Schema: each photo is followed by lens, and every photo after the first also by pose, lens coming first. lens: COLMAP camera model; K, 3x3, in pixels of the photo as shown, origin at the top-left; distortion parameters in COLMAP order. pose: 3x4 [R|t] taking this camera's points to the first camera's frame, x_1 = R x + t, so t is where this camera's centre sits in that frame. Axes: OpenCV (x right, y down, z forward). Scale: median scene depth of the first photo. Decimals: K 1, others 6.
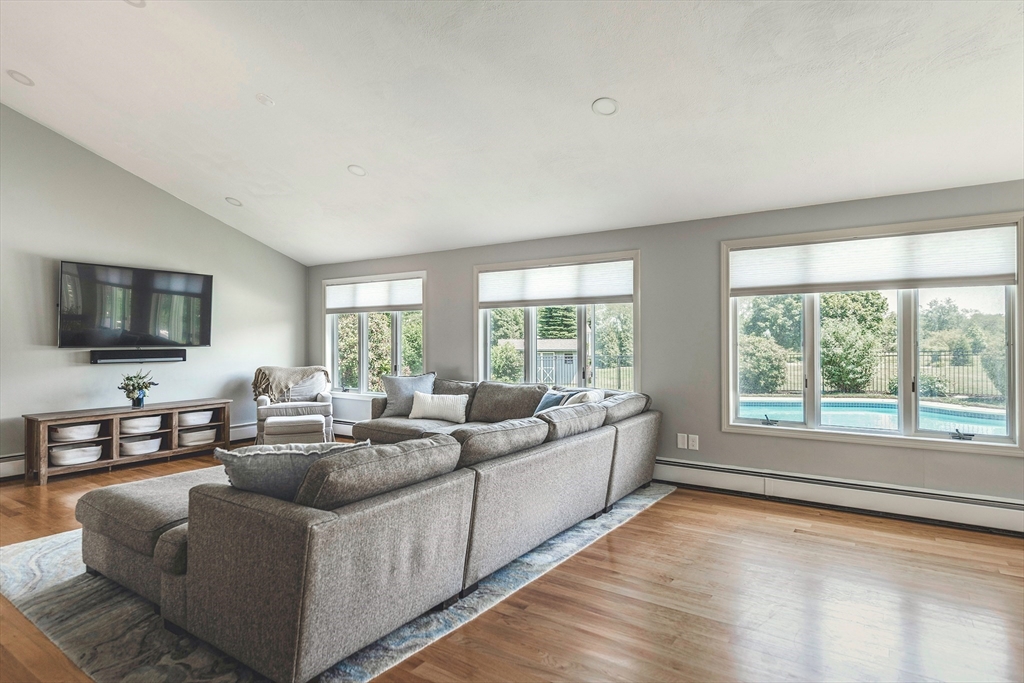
lens RADIAL K [[581.7, 0, 512.0], [0, 581.7, 341.5], [0, 0, 1]] dist [0.006962, -0.002464]
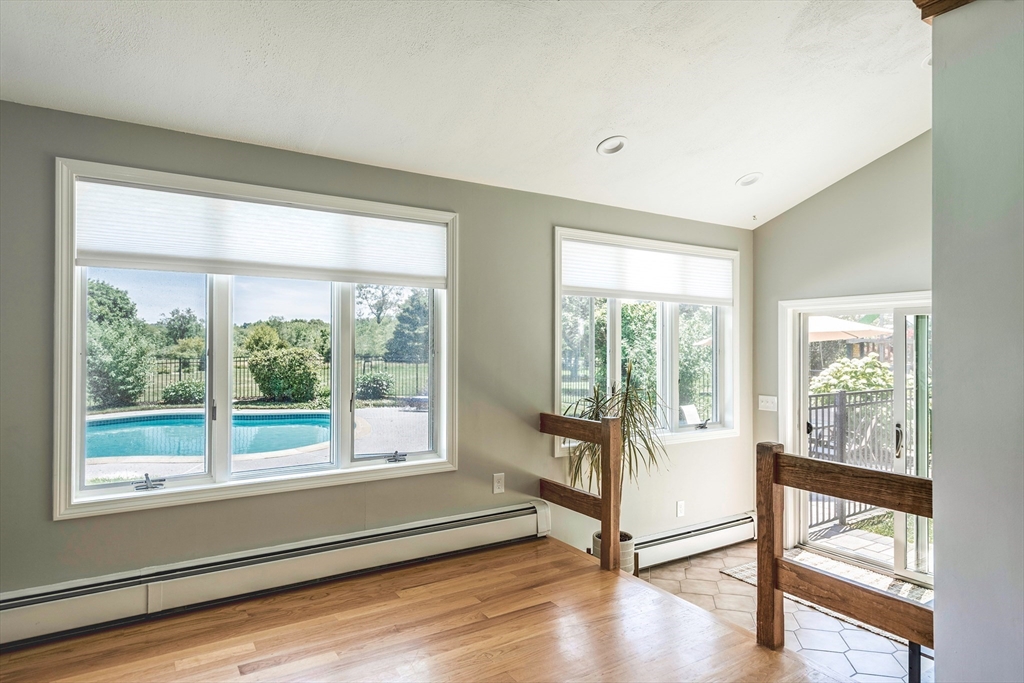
lens RADIAL K [[576.9, 0, 512.0], [0, 576.9, 341.5], [0, 0, 1]] dist [0.021820, -0.000004]
pose [[0.401759, 0.013154, 0.915651, 0.037045], [-0.002613, 0.999909, -0.013218, 0.000162], [-0.915742, 0.002917, 0.401757, 0.359283]]
